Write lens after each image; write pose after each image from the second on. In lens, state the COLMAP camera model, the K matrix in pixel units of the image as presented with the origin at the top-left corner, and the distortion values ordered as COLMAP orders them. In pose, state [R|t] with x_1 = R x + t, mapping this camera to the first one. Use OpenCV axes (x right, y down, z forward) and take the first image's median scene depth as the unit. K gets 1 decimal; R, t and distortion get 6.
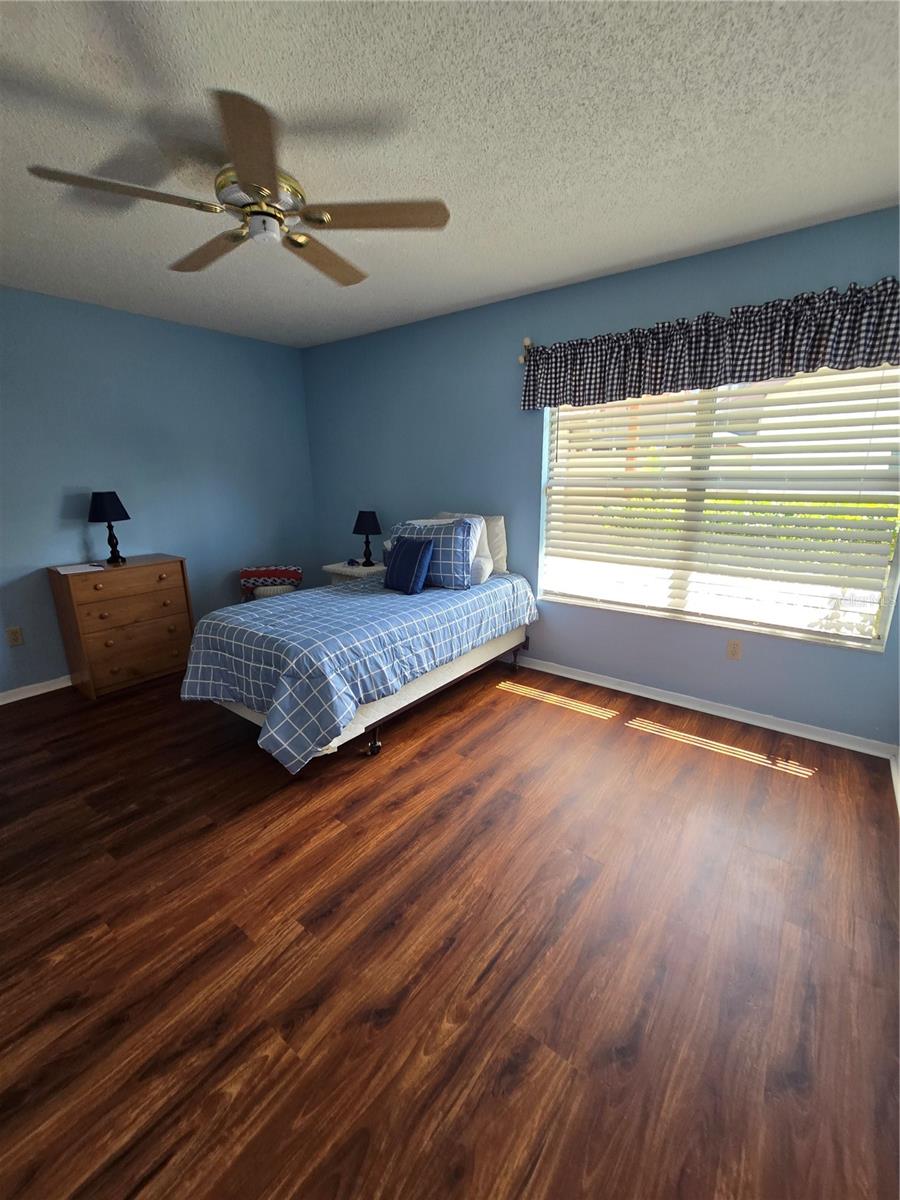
lens RADIAL K [[490.2, 0, 449.8], [0, 490.2, 604.3], [0, 0, 1]] dist [-0.007486, 0.000195]
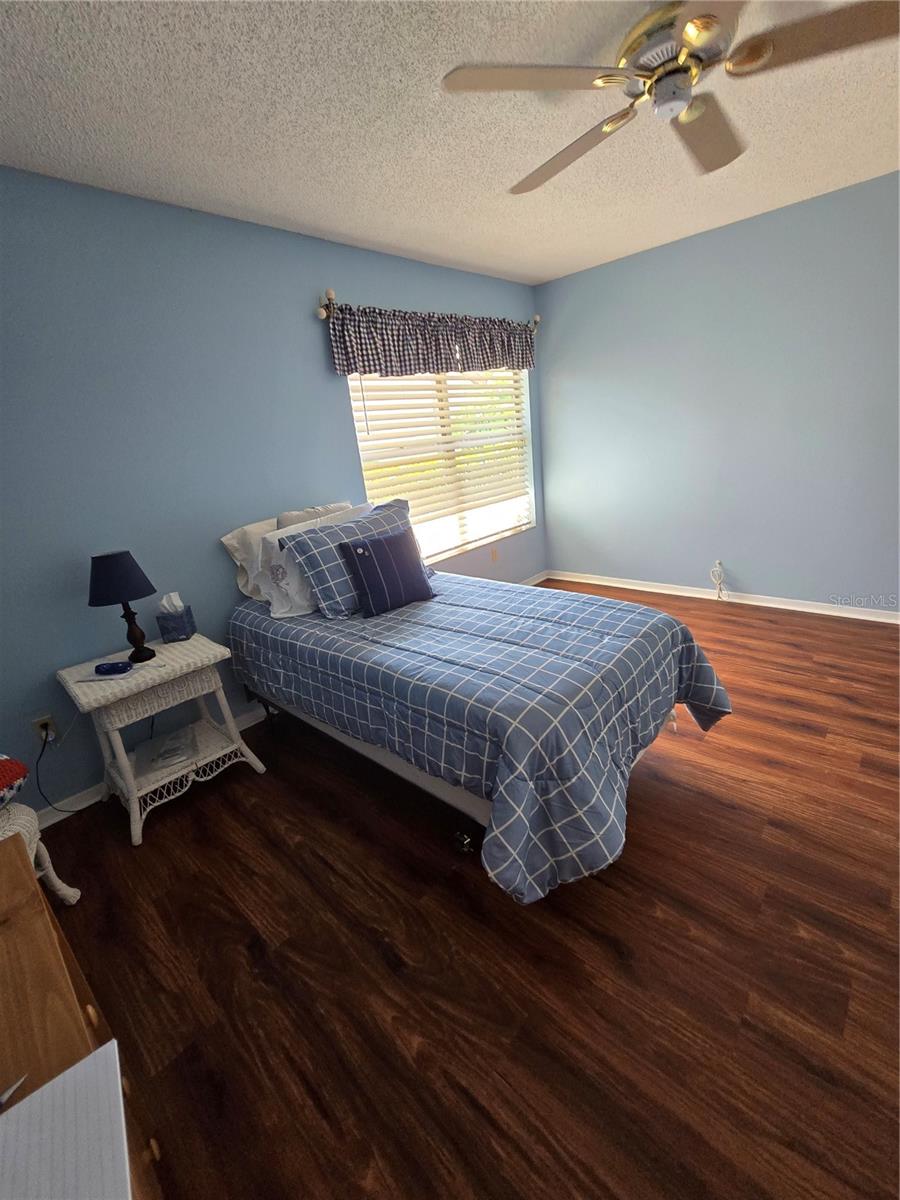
lens RADIAL K [[490.2, 0, 449.4], [0, 490.2, 595.1], [0, 0, 1]] dist [-0.007486, 0.000195]
pose [[0.108518, -0.307796, 0.945244, -0.950850], [0.362993, 0.897470, 0.250567, -0.241003], [-0.925451, 0.315926, 0.209119, 0.948431]]
